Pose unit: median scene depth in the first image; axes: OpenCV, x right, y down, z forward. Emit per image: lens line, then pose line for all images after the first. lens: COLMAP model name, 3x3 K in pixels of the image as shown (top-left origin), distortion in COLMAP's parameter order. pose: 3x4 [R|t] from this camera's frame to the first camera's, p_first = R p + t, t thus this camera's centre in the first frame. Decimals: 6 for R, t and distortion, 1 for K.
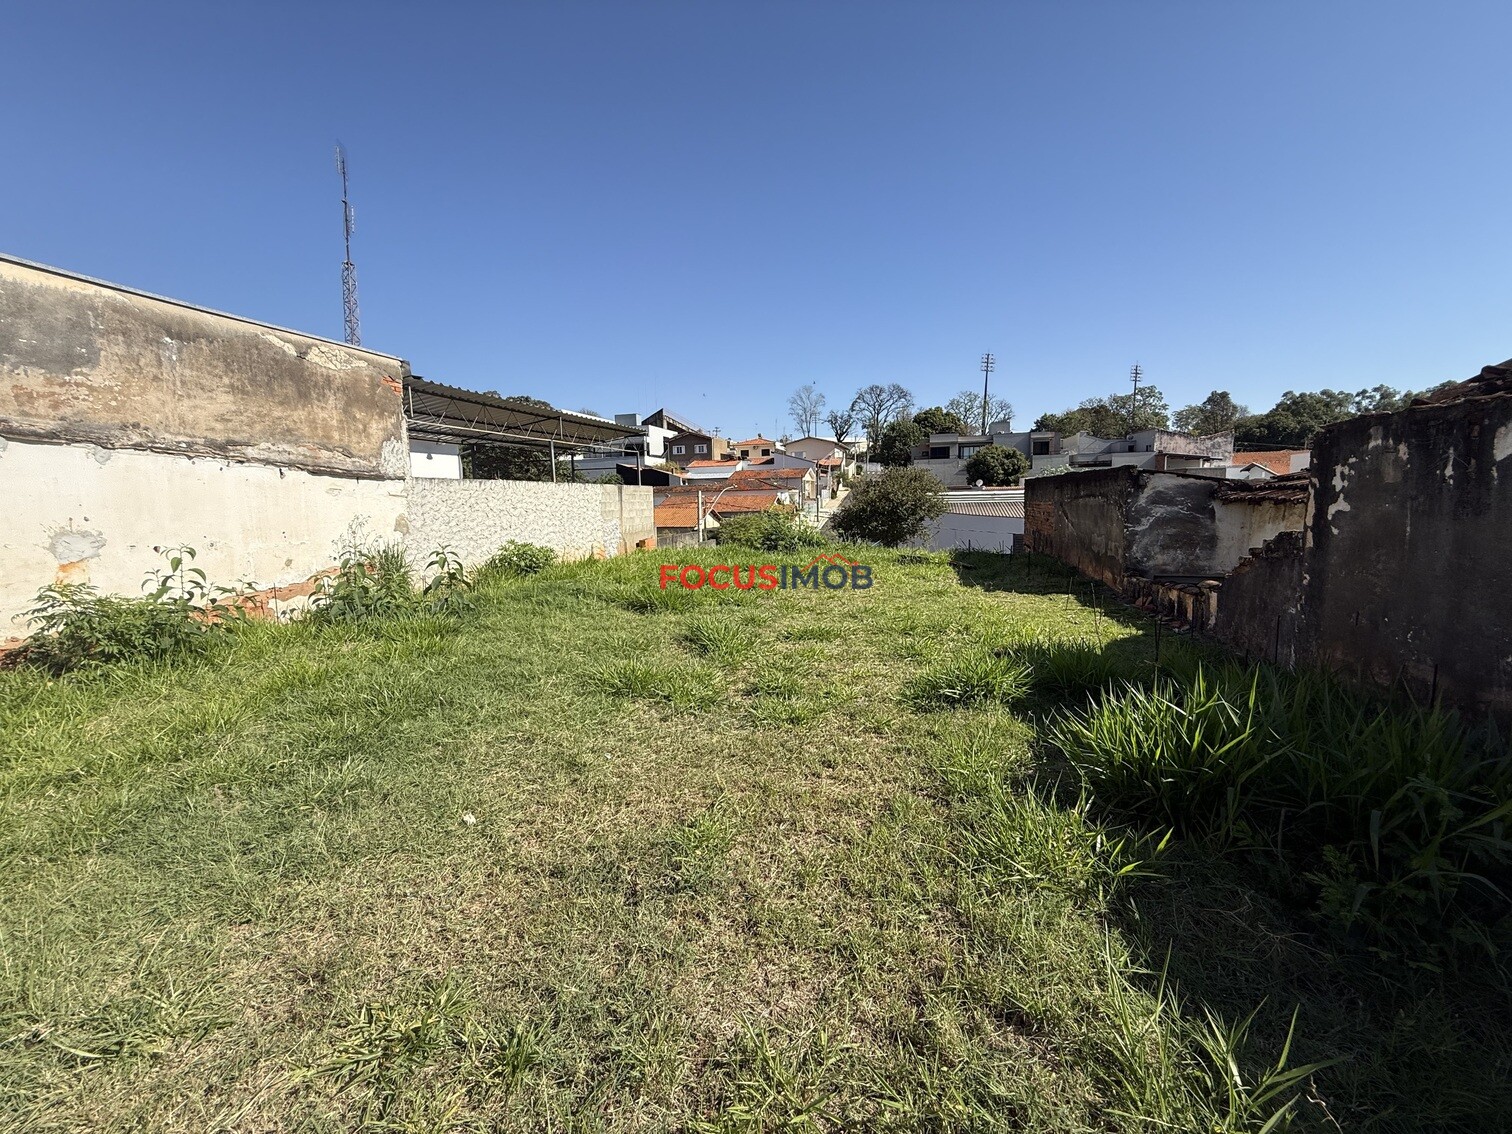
lens RADIAL K [[601.8, 0, 751.5], [0, 601.8, 563.6], [0, 0, 1]] dist [0.000767, 0.000104]
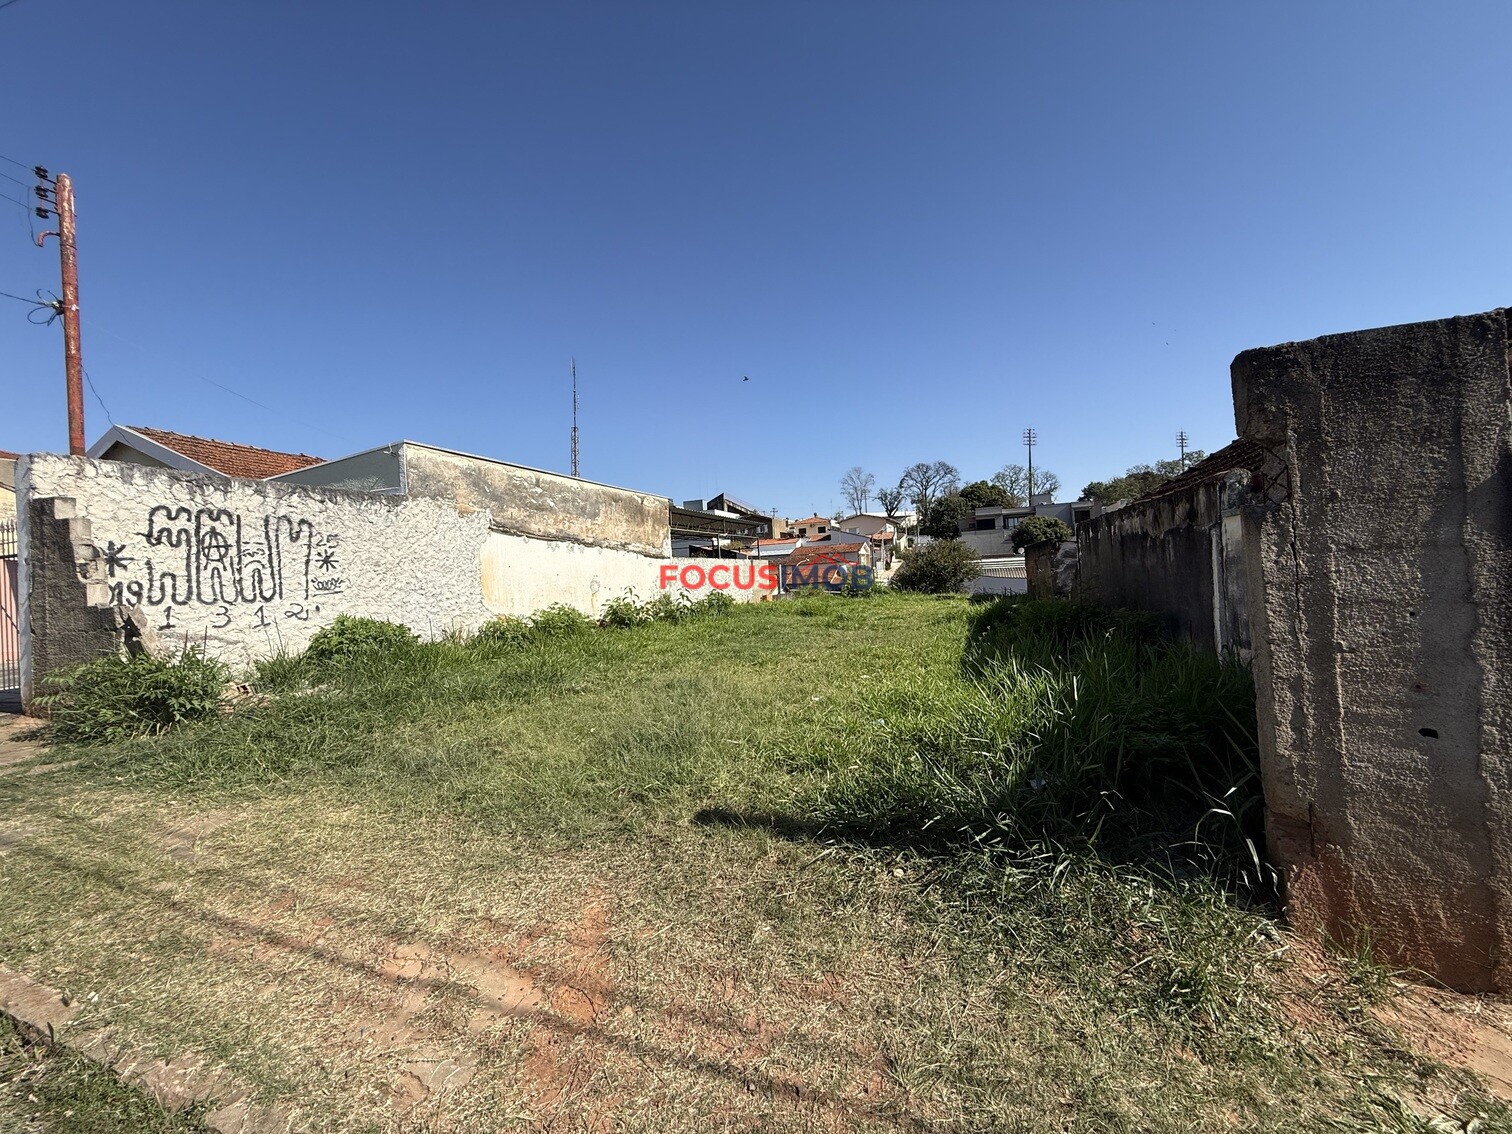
lens RADIAL K [[601.8, 0, 751.5], [0, 601.8, 563.6], [0, 0, 1]] dist [0.000767, 0.000104]
pose [[0.995870, -0.032537, -0.084757, -0.013108], [0.021576, 0.991646, -0.127169, 0.011283], [0.088187, 0.124816, 0.988253, -0.077926]]
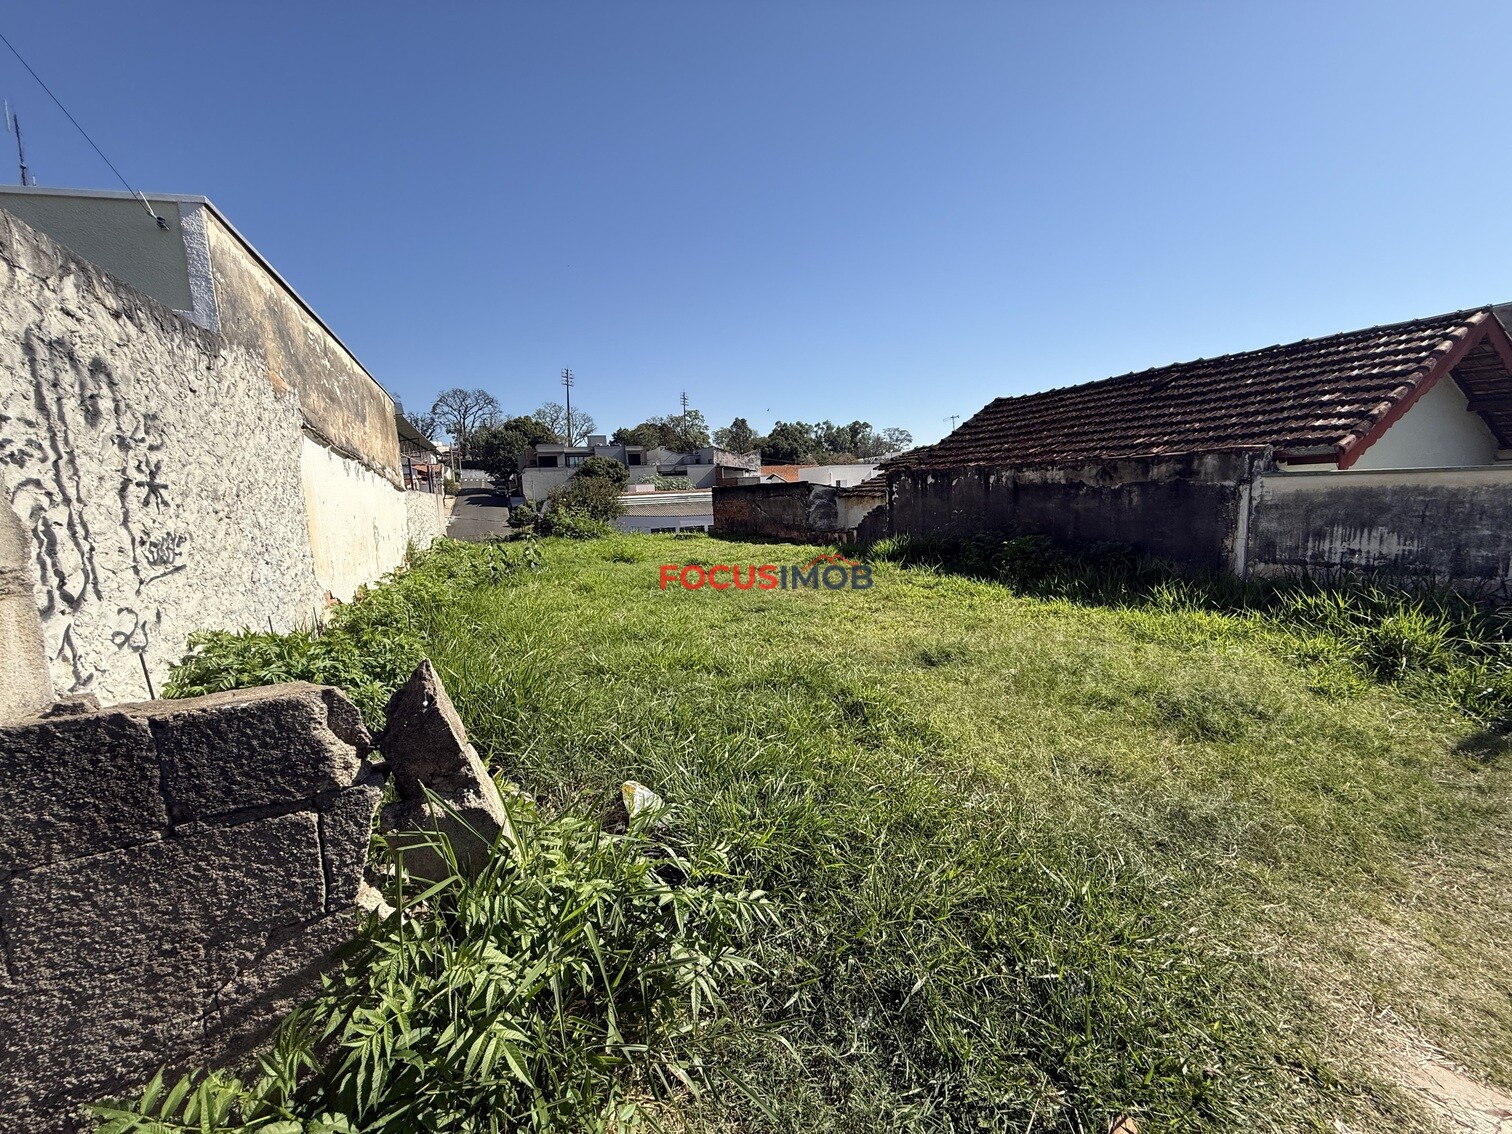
lens RADIAL K [[601.8, 0, 751.5], [0, 601.8, 563.6], [0, 0, 1]] dist [0.000767, 0.000104]
pose [[0.778896, -0.085344, 0.621319, -0.071508], [0.091948, 0.995532, 0.021478, 0.005431], [-0.620376, 0.040400, 0.783263, -0.045148]]
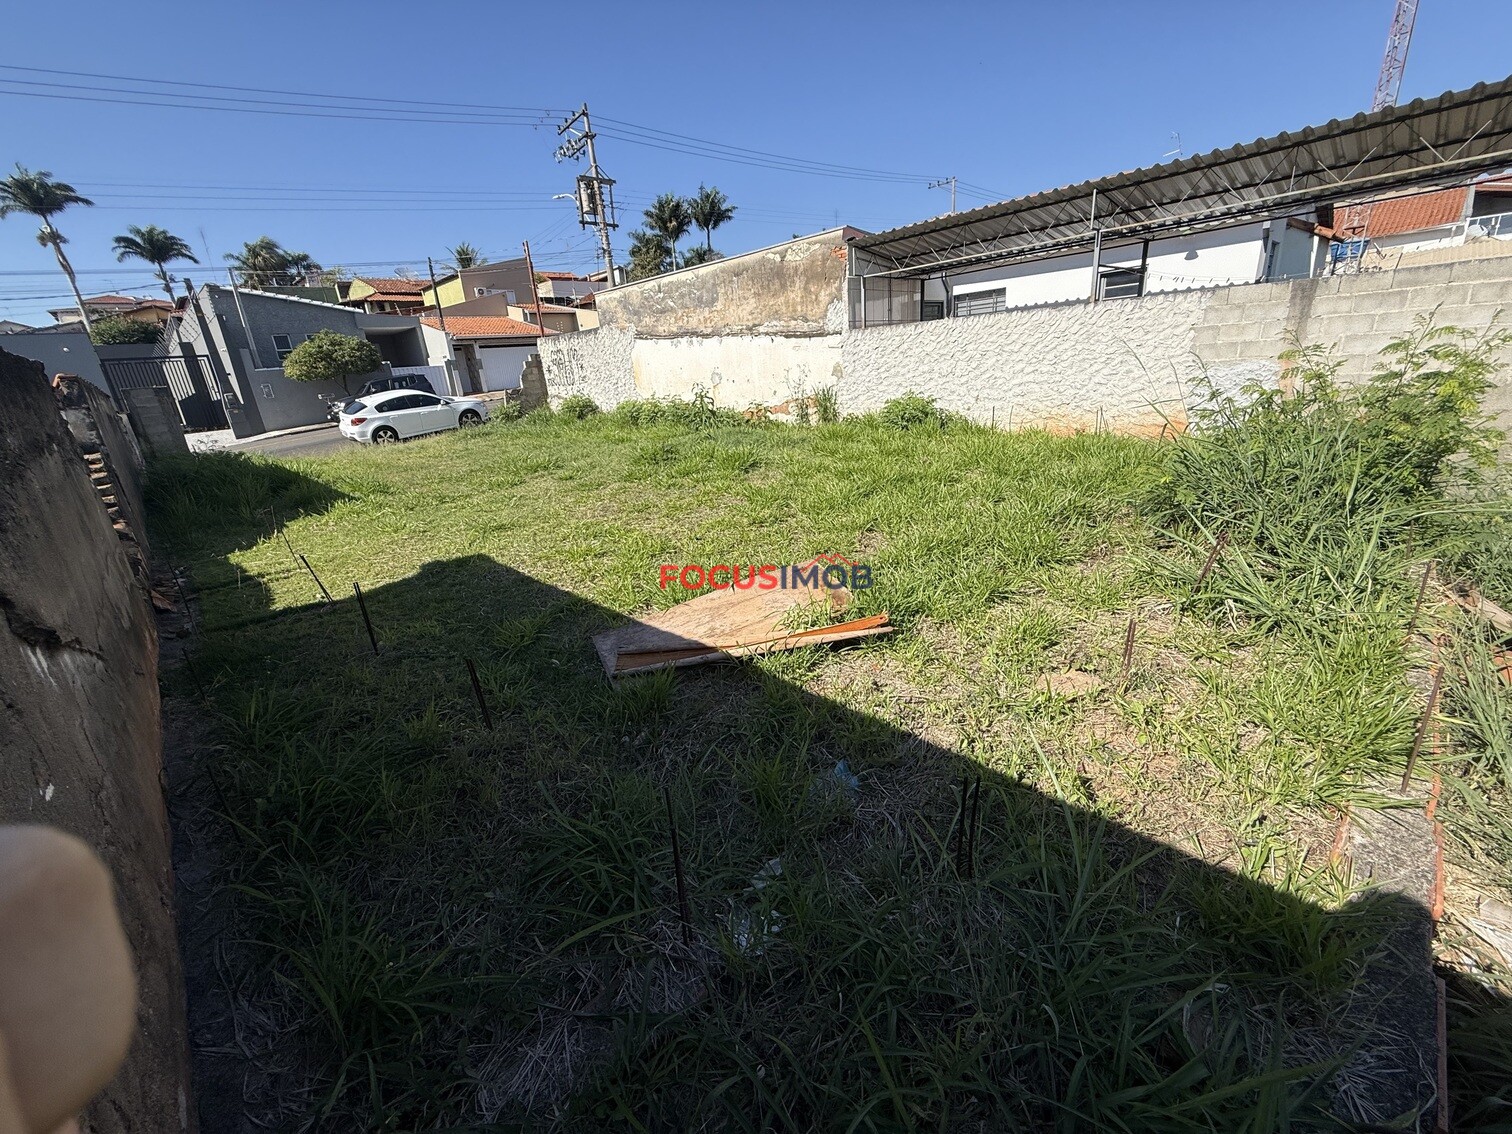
lens RADIAL K [[601.8, 0, 751.5], [0, 601.8, 563.6], [0, 0, 1]] dist [0.000767, 0.000104]
pose [[-0.499387, 0.333447, -0.799641, 0.060533], [-0.004056, 0.922059, 0.387028, -0.015889], [0.866369, 0.196520, -0.459112, 0.131890]]
